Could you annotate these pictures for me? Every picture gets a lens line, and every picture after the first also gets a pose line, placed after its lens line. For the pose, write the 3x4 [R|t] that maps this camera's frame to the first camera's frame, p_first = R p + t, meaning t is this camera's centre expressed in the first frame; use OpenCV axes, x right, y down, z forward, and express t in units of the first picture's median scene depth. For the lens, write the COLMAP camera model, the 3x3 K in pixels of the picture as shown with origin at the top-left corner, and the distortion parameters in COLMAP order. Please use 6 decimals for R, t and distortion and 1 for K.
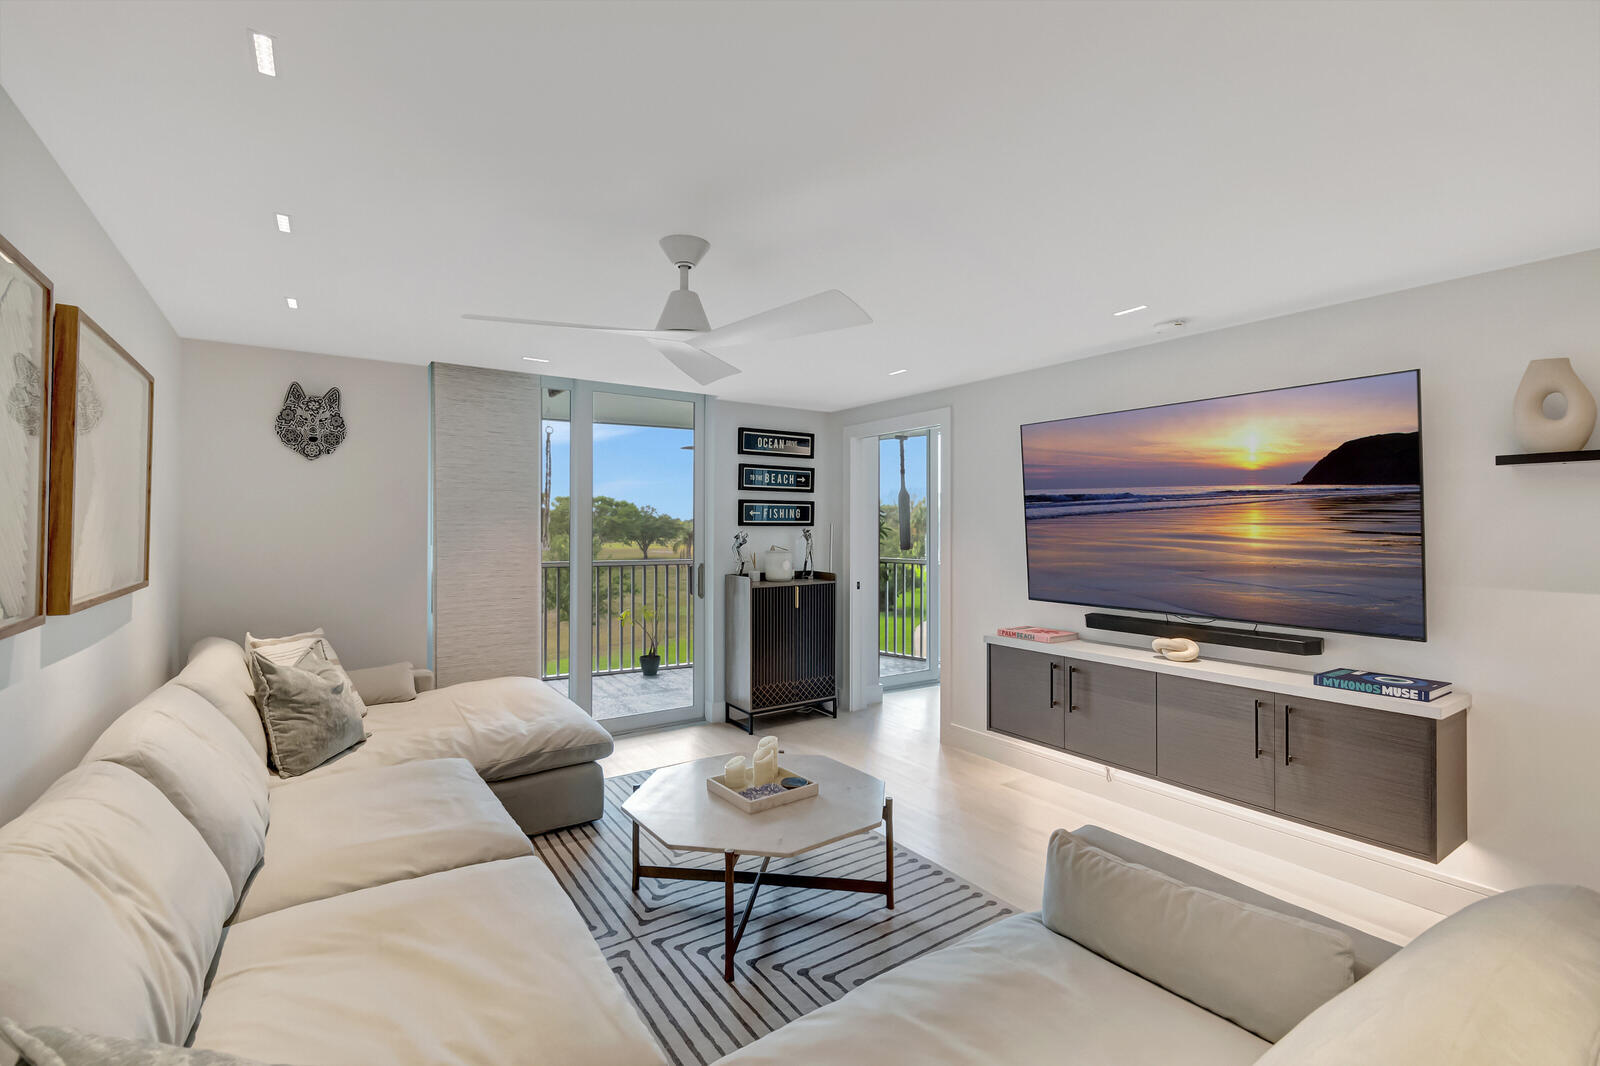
lens RADIAL K [[708.7, 0, 795.1], [0, 708.7, 520.5], [0, 0, 1]] dist [-0.000020, -0.000795]
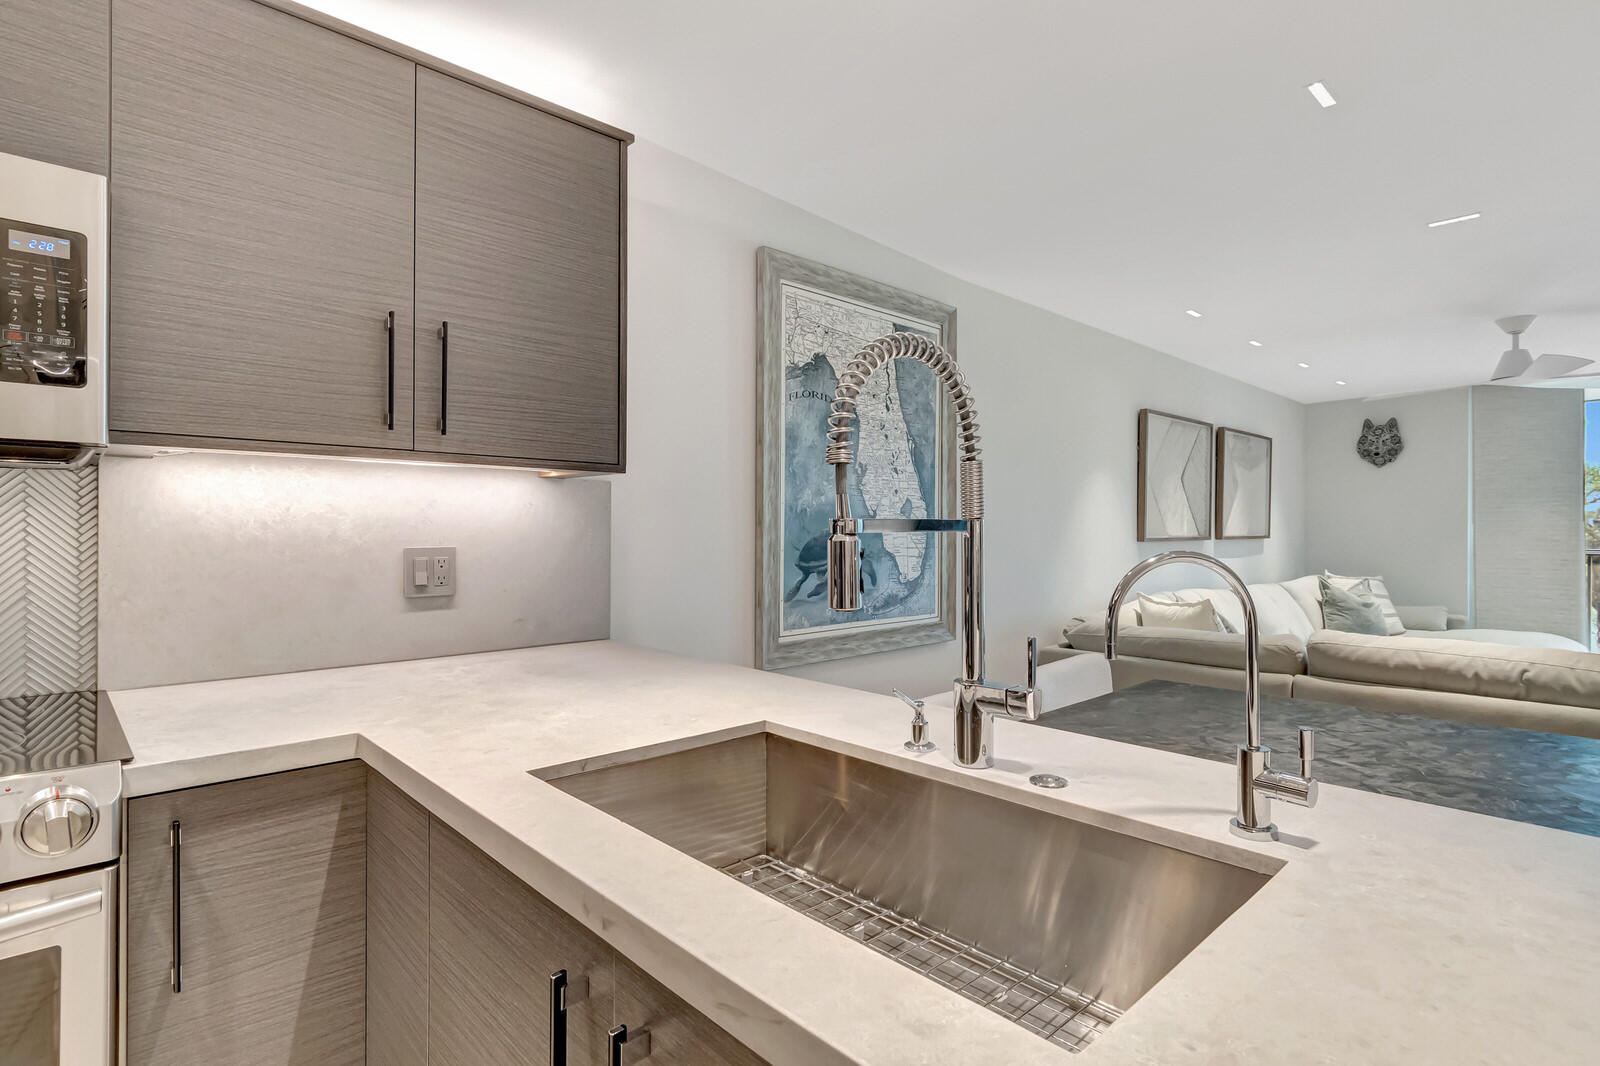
lens RADIAL K [[804.1, 0, 793.7], [0, 804.1, 527.9], [0, 0, 1]] dist [-0.000887, -0.000495]
pose [[0.151703, -0.001104, -0.988425, 0.718805], [0.008779, 0.999961, 0.000231, 0.029477], [0.988387, -0.008712, 0.151707, -0.441339]]
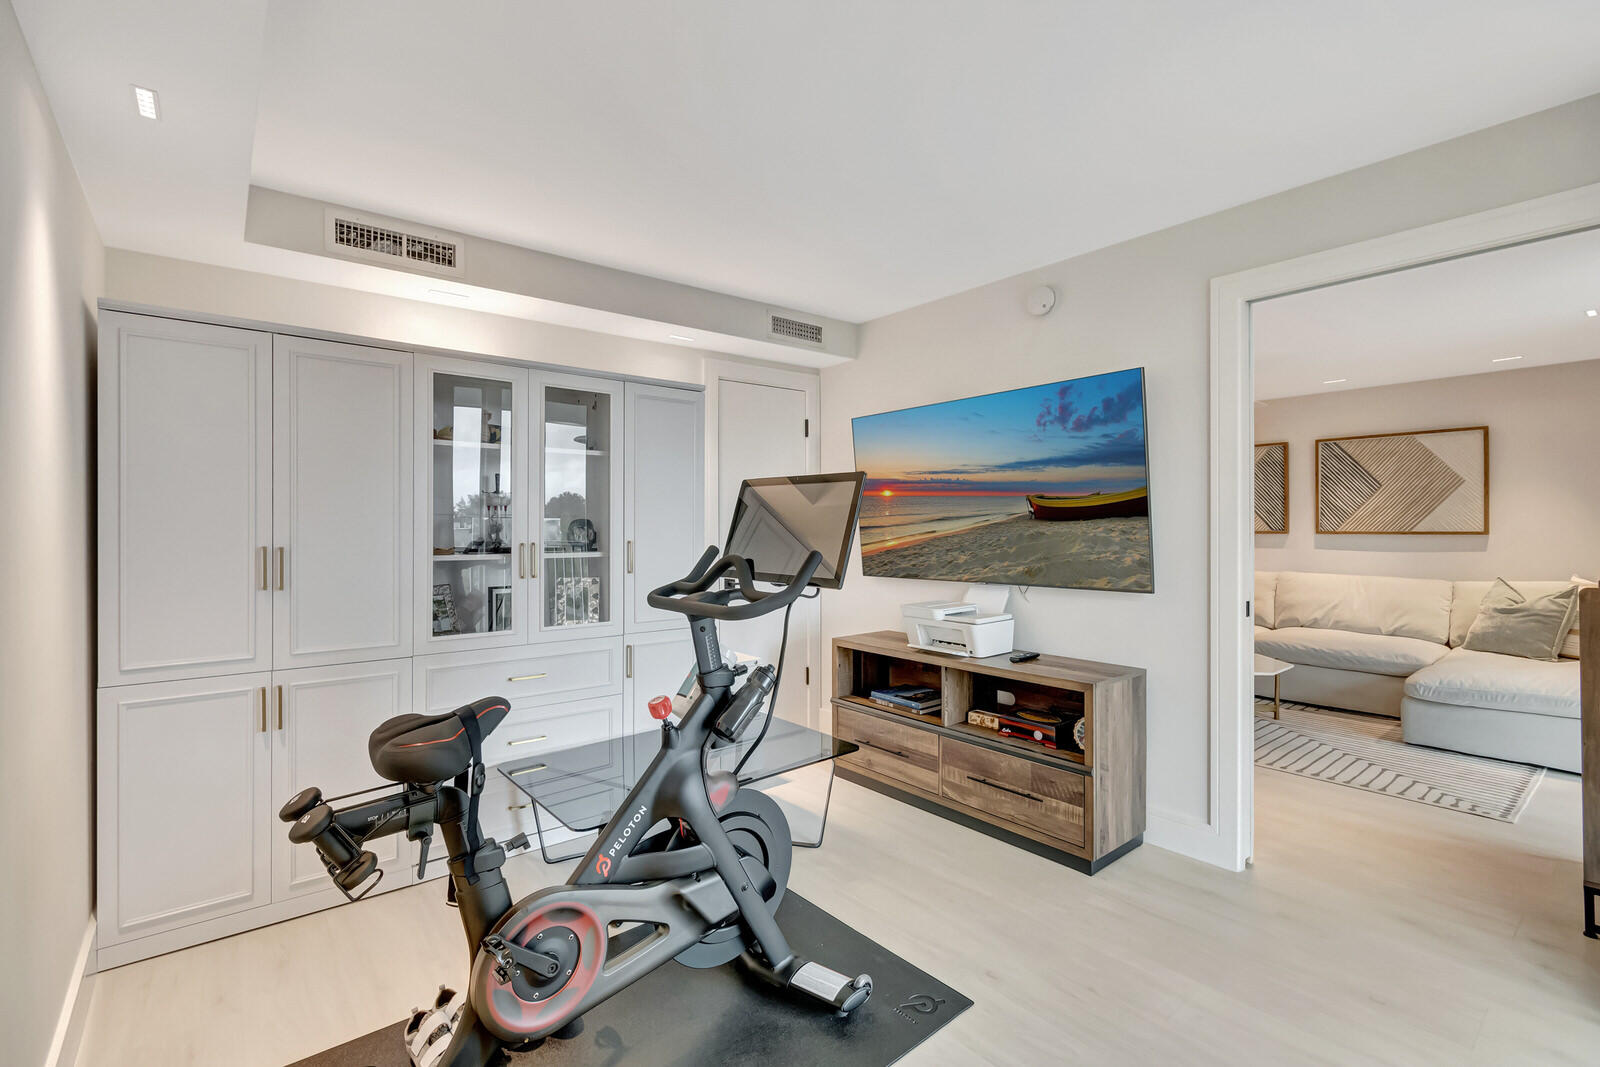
lens RADIAL K [[715.4, 0, 782.6], [0, 715.4, 516.7], [0, 0, 1]] dist [0.006026, -0.000153]
pose [[-0.996882, -0.000572, -0.078908, 0.681988], [0.000810, 0.999847, -0.017484, 0.045396], [0.078905, -0.017494, -0.996729, 1.648848]]
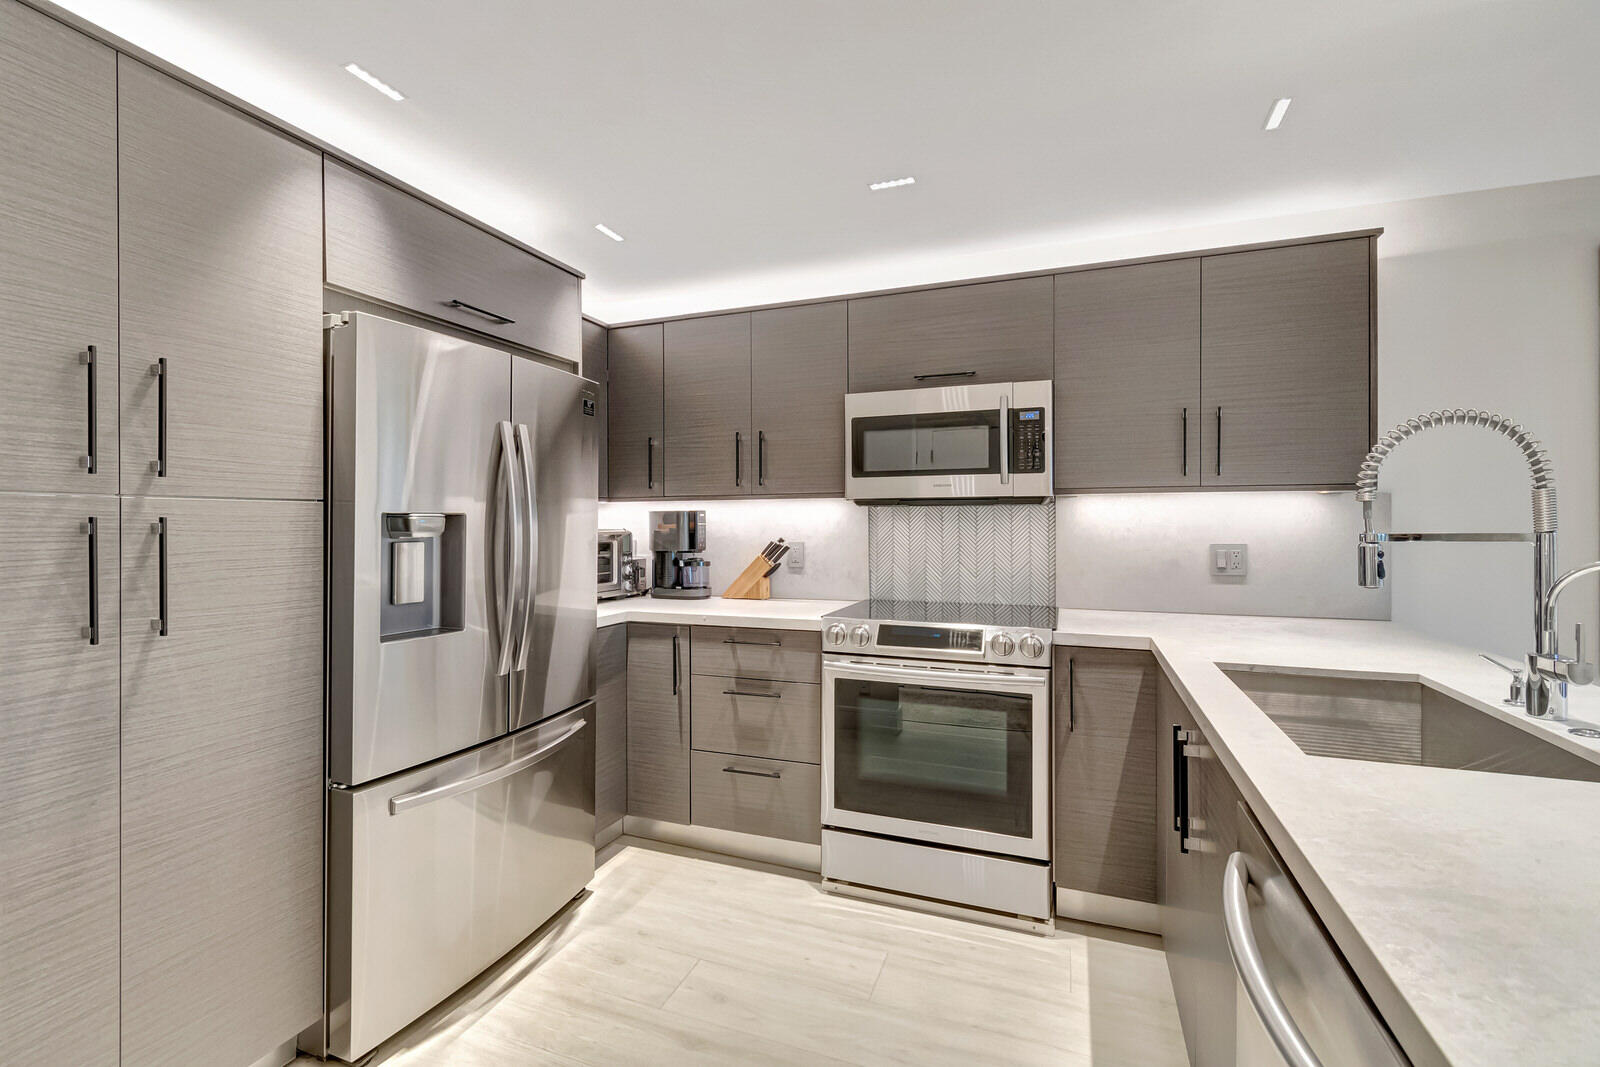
lens RADIAL K [[708.7, 0, 795.1], [0, 708.7, 521.0], [0, 0, 1]] dist [-0.000020, -0.000795]
pose [[-0.826251, -0.000171, -0.563302, 0.894936], [0.008076, 0.999894, -0.012150, 0.023744], [0.563244, -0.014588, -0.826162, -0.283472]]
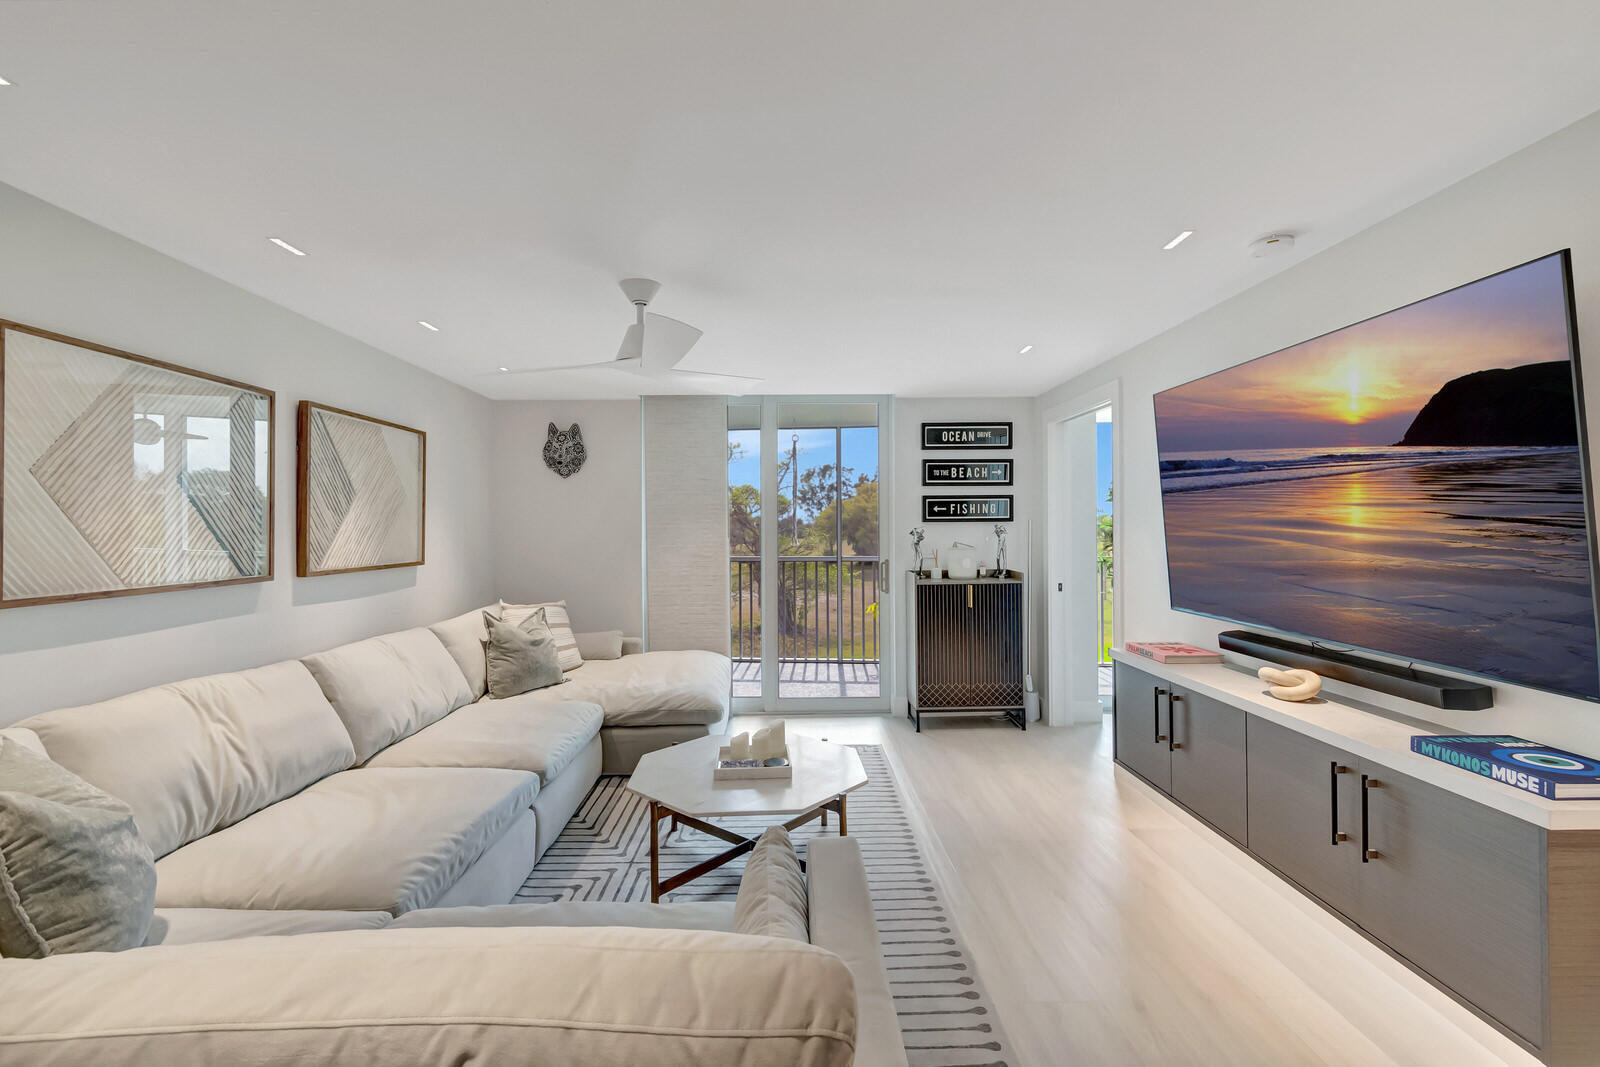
lens RADIAL K [[714.0, 0, 793.9], [0, 714.0, 526.3], [0, 0, 1]] dist [-0.002064, -0.000700]
pose [[0.832088, -0.009649, -0.554559, 0.384863], [0.014375, 0.999888, 0.004172, 0.007465], [0.554457, -0.011444, 0.832134, 0.081342]]
